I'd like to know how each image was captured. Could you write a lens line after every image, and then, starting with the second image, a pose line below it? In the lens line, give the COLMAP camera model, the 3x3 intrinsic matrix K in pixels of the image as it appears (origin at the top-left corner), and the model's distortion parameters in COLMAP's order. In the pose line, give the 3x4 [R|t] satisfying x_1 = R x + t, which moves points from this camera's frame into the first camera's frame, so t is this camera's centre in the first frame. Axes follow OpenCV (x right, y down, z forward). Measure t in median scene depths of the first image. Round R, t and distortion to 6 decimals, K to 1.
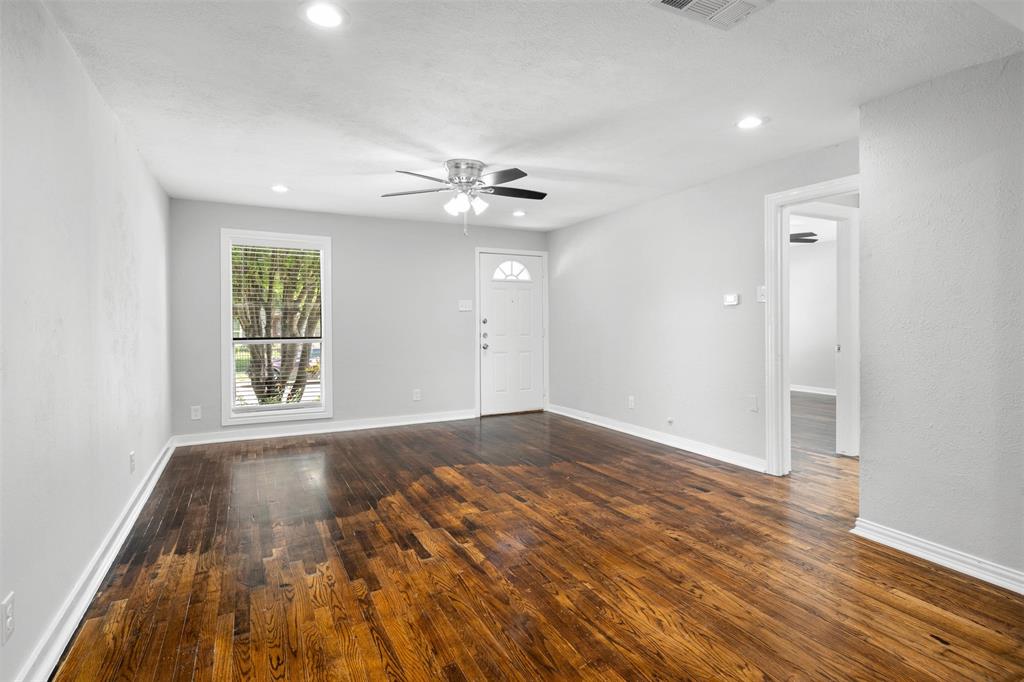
lens RADIAL K [[512.5, 0, 515.8], [0, 512.5, 324.0], [0, 0, 1]] dist [0.000108, -0.000049]
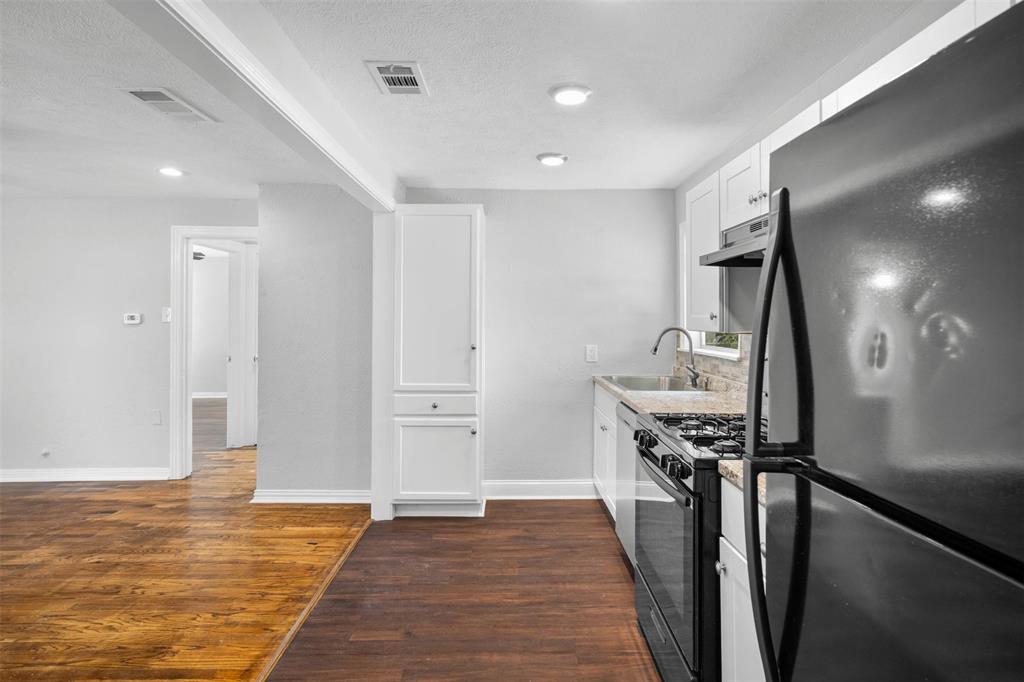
lens RADIAL K [[518.0, 0, 518.6], [0, 518.0, 311.8], [0, 0, 1]] dist [0.004424, 0.000167]
pose [[0.441643, 0.016193, 0.897045, -0.251607], [0.002625, 0.999810, -0.019340, -0.058331], [-0.897187, 0.010896, 0.441517, -0.217734]]
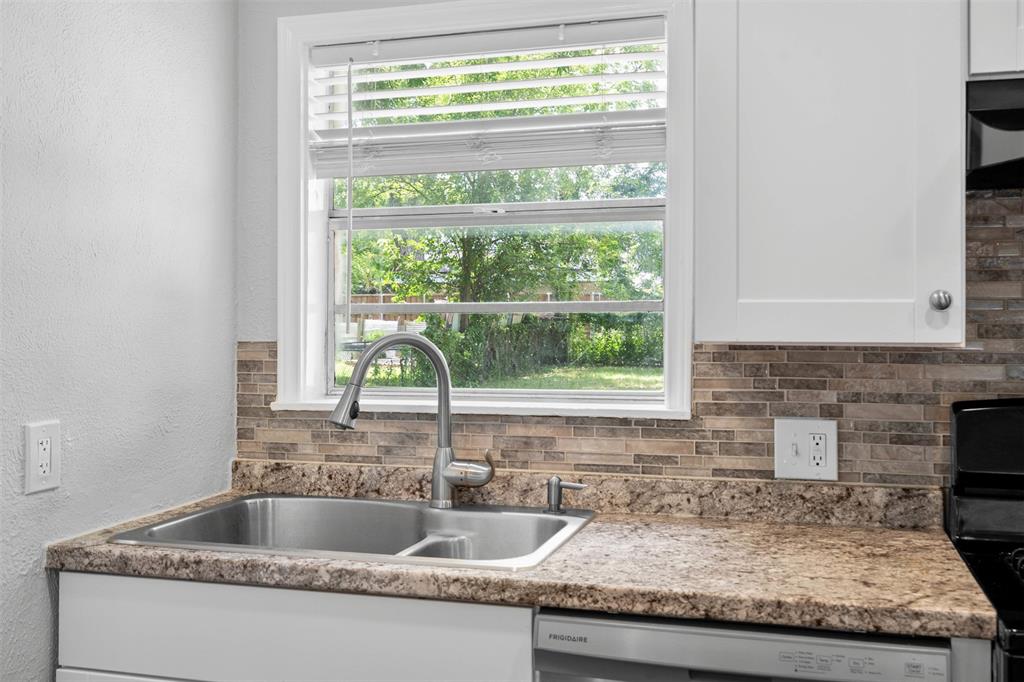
lens RADIAL K [[1019.8, 0, 509.9], [0, 1019.8, 303.7], [0, 0, 1]] dist [0.003028, -0.005946]
pose [[-0.718190, 0.014474, 0.695697, 0.405110], [0.010869, 0.999895, -0.009583, -0.060426], [-0.695763, 0.000679, -0.718272, 0.481925]]
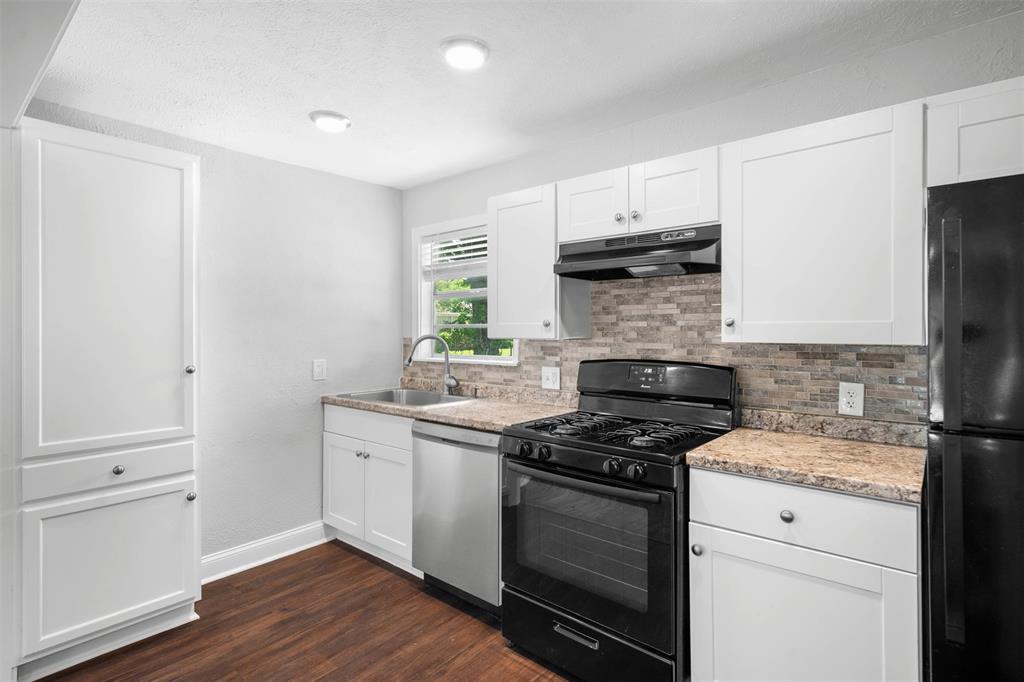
lens RADIAL K [[508.2, 0, 515.4], [0, 508.2, 328.9], [0, 0, 1]] dist [-0.002208, -0.000092]
pose [[-0.378811, 0.006705, 0.925450, -0.130976], [0.012737, 0.999917, -0.002031, -0.055157], [-0.925386, 0.011018, -0.378865, 0.244612]]
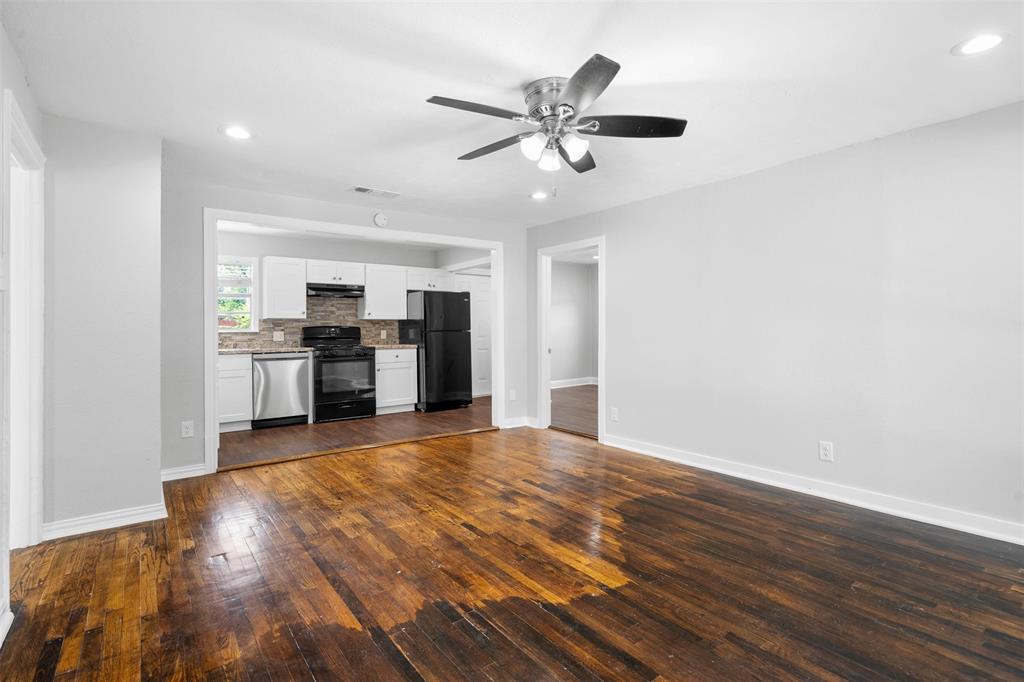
lens RADIAL K [[508.2, 0, 515.4], [0, 508.2, 328.9], [0, 0, 1]] dist [-0.002208, -0.000092]
pose [[-0.987002, 0.011596, -0.160287, 0.078429], [0.009996, 0.999892, 0.010785, -0.007209], [0.160395, 0.009042, -0.987011, 2.237436]]
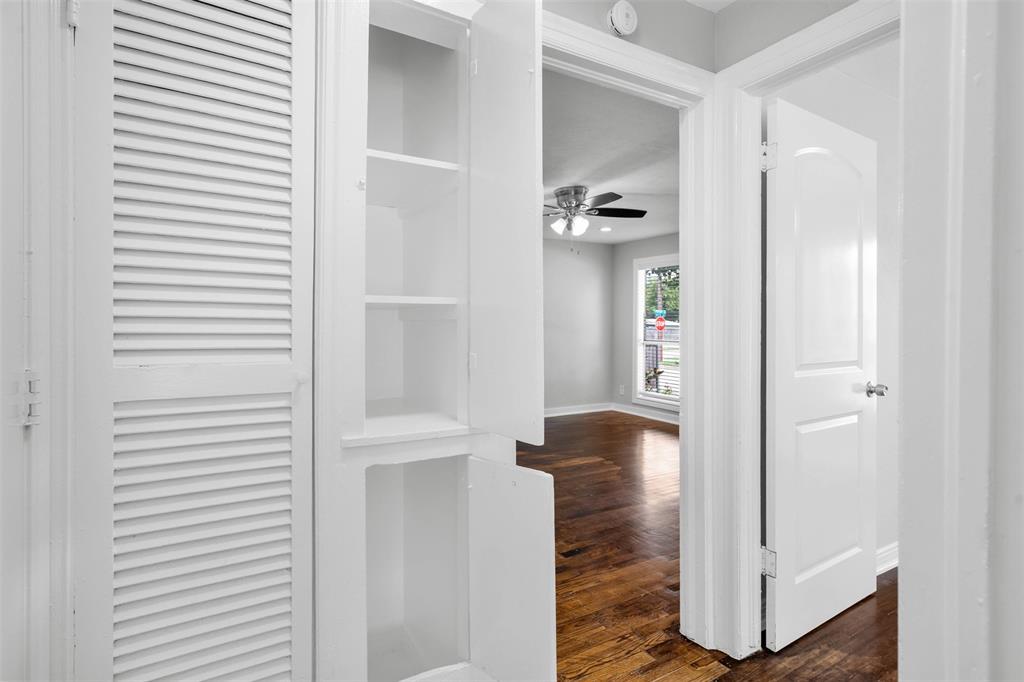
lens RADIAL K [[508.2, 0, 515.4], [0, 508.2, 328.9], [0, 0, 1]] dist [-0.002208, -0.000092]
pose [[0.047535, 0.007560, -0.998841, 1.393765], [-0.011128, 0.999913, 0.007038, -0.012263], [0.998808, 0.010780, 0.047615, 1.110051]]
